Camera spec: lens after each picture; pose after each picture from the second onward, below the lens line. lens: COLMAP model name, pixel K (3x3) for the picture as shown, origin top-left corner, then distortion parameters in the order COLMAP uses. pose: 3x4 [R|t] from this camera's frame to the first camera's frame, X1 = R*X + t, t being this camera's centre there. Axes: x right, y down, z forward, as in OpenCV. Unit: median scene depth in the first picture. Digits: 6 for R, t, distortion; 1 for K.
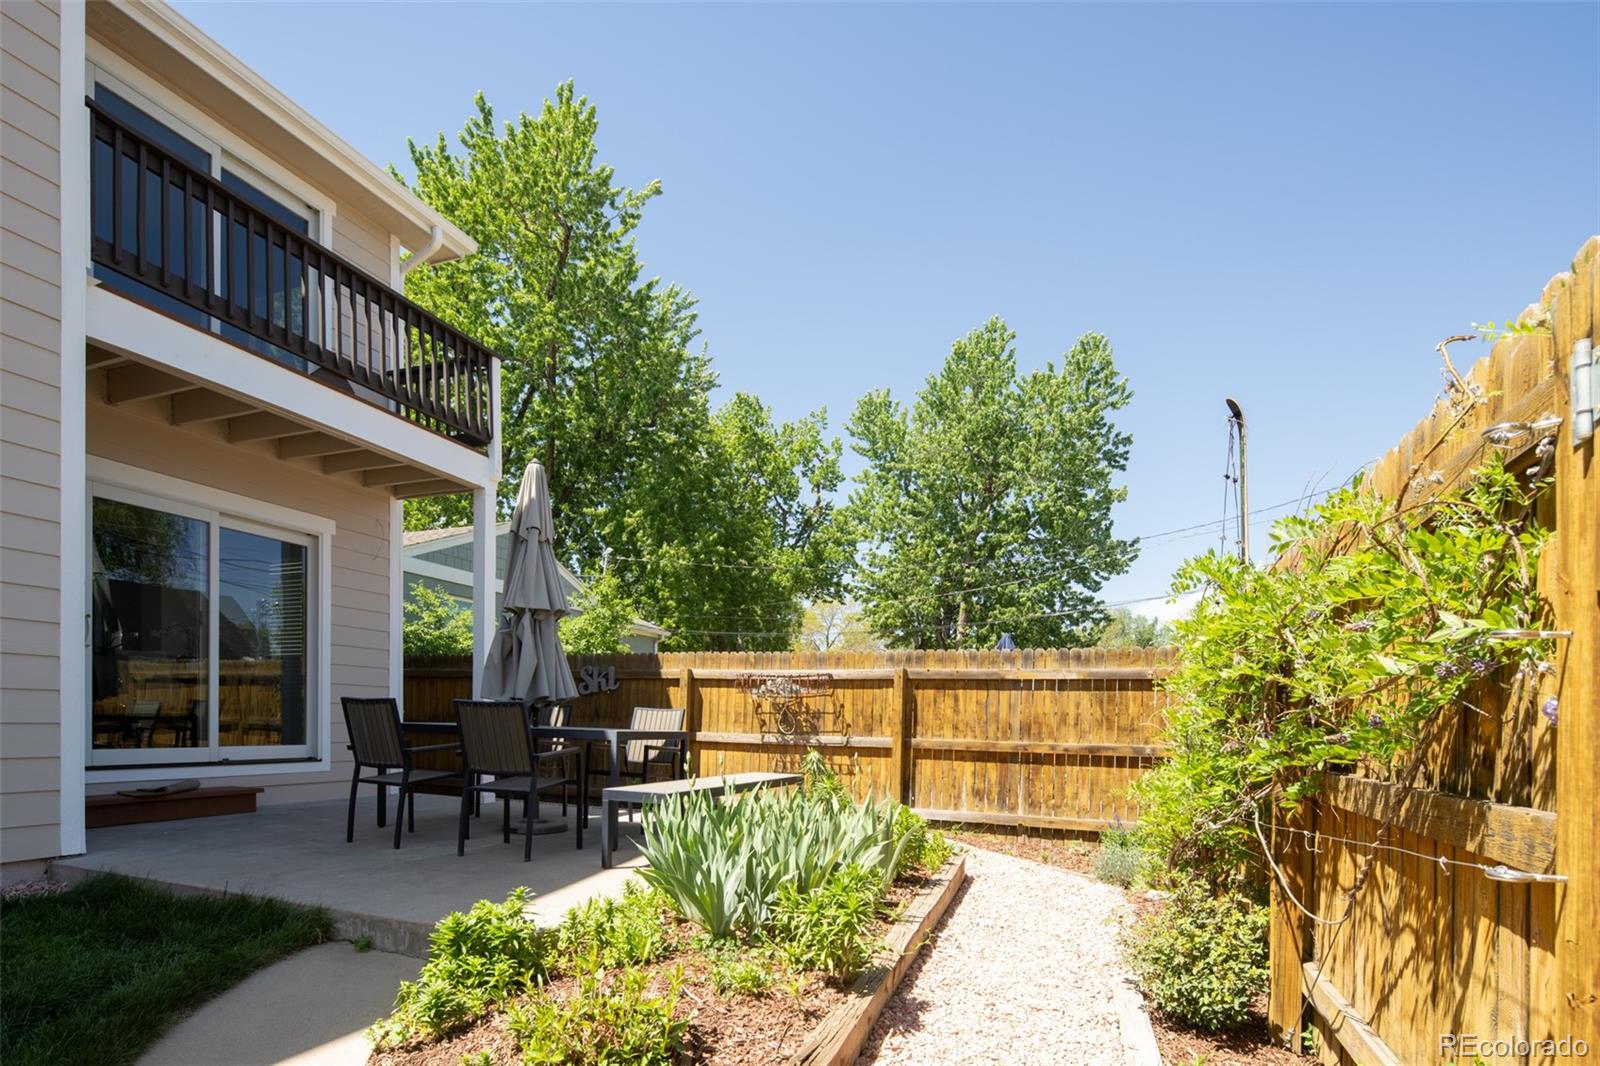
lens RADIAL K [[791.4, 0, 796.6], [0, 791.4, 735.5], [0, 0, 1]] dist [0.000636, 0.000211]
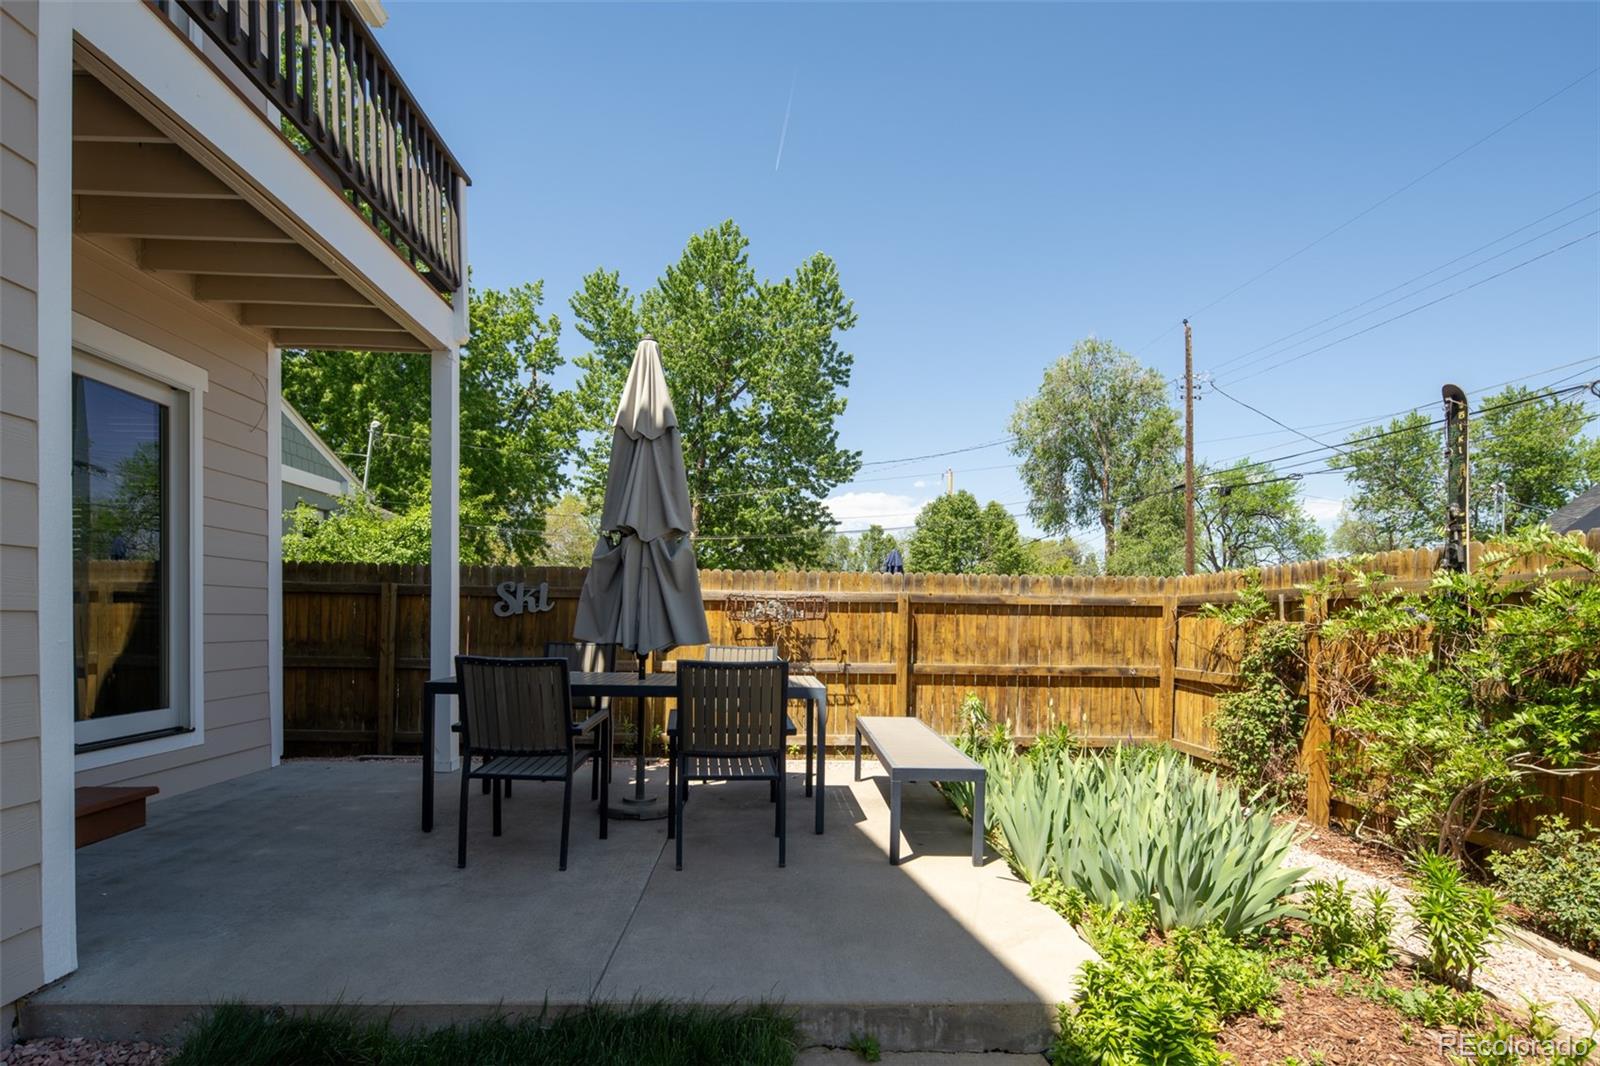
lens RADIAL K [[787.5, 0, 797.0], [0, 787.5, 634.2], [0, 0, 1]] dist [0.001822, 0.000141]
pose [[0.911157, -0.018568, 0.411641, -0.385080], [0.014700, 0.999813, 0.012560, -0.047049], [-0.411797, -0.005393, 0.911260, 0.175582]]
